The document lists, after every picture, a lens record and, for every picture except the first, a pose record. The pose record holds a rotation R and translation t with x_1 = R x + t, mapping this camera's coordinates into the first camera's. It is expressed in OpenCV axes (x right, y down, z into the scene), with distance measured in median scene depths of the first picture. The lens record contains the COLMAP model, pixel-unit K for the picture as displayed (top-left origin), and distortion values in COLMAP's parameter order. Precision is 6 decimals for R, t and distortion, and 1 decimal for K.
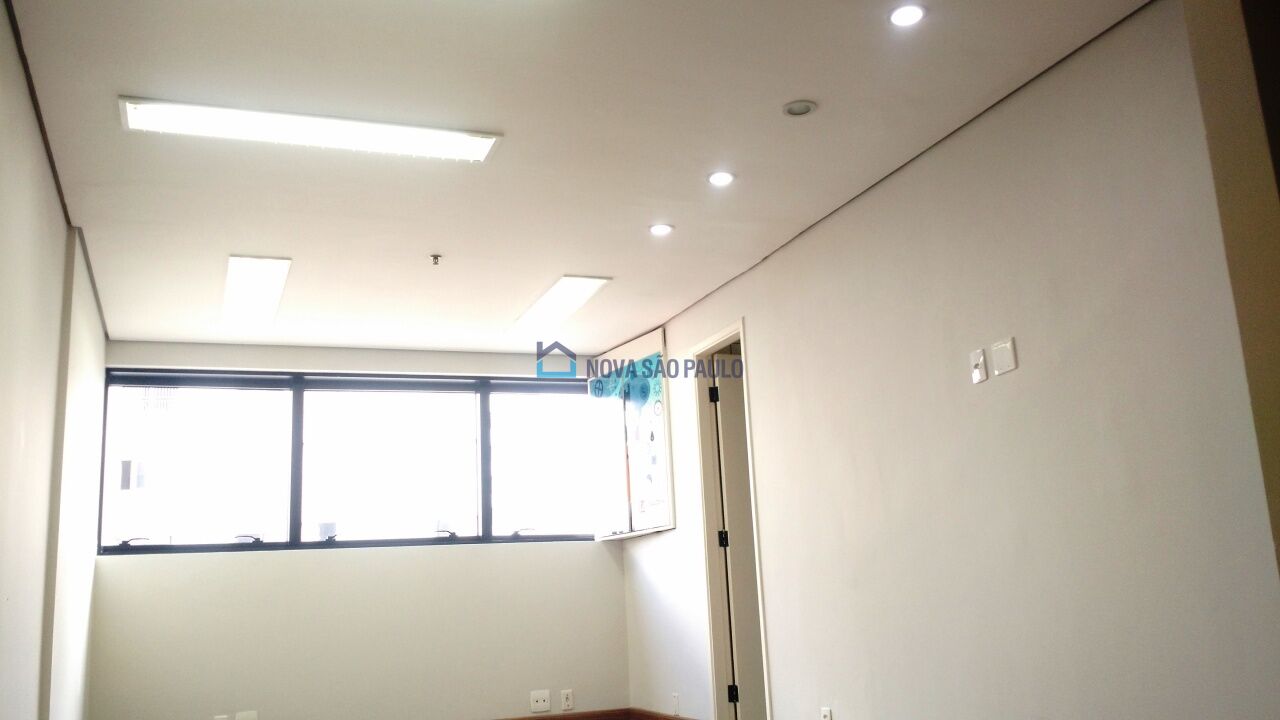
lens RADIAL K [[1170.0, 0, 633.2], [0, 1170.0, 353.7], [0, 0, 1]] dist [0.143712, -0.335116]
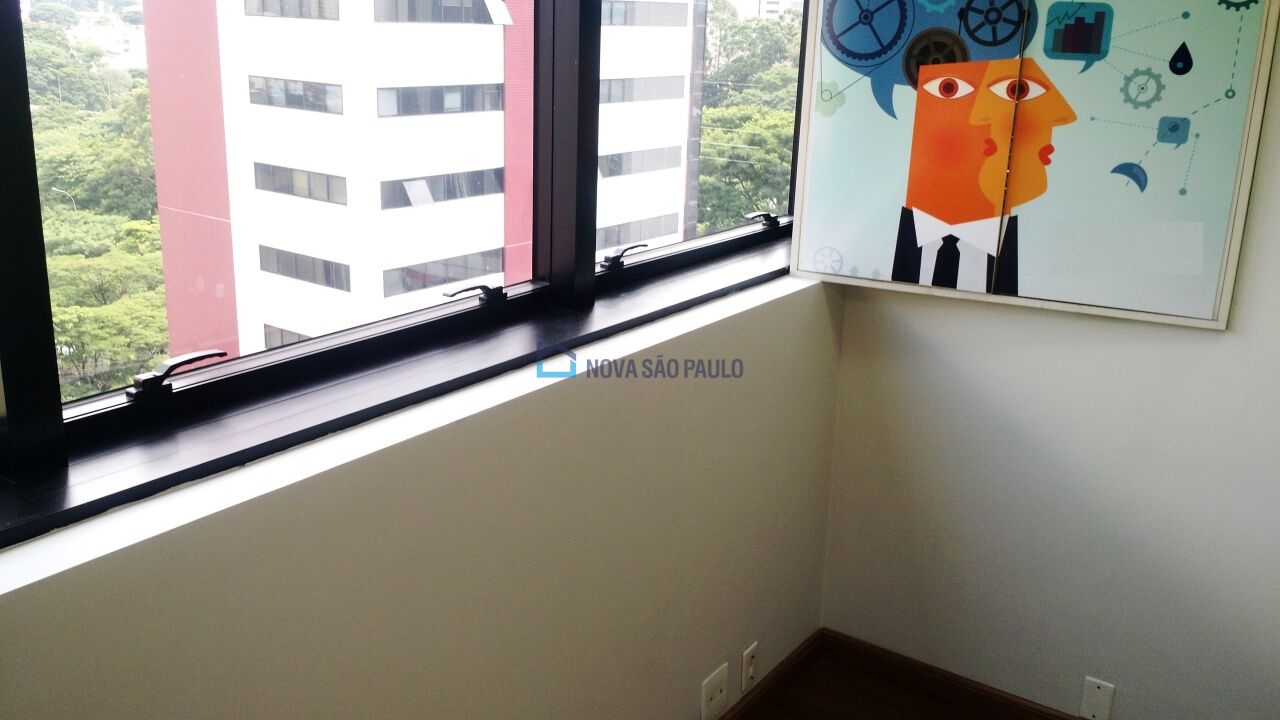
lens RADIAL K [[1161.5, 0, 632.3], [0, 1161.5, 349.3], [0, 0, 1]] dist [0.146665, -0.317771]
pose [[0.817189, -0.085354, 0.570014, -0.330363], [-0.197603, 0.887546, 0.416191, 0.034488], [-0.541437, -0.452744, 0.708427, 0.825173]]
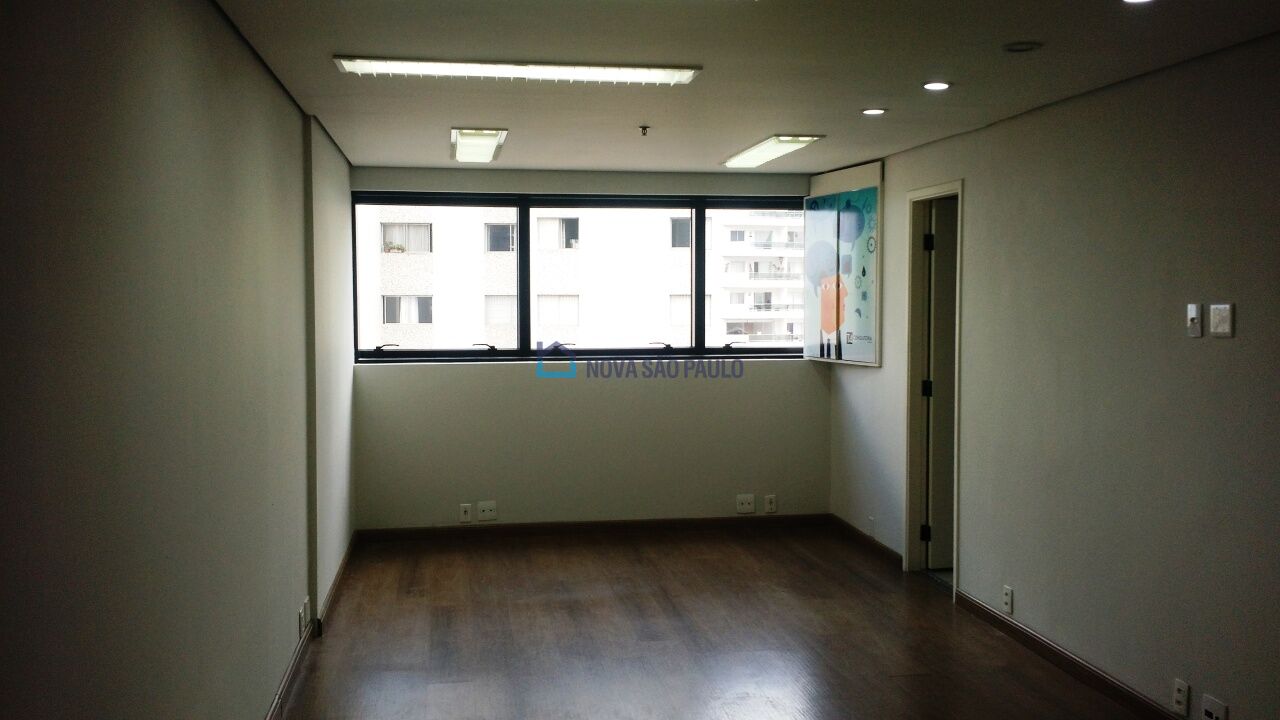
lens RADIAL K [[1170.0, 0, 633.2], [0, 1170.0, 353.7], [0, 0, 1]] dist [0.143712, -0.335116]
pose [[0.979480, 0.055659, -0.193704, 0.022495], [-0.000454, 0.961717, 0.274045, -0.139941], [0.201541, -0.268334, 0.942008, 0.001512]]
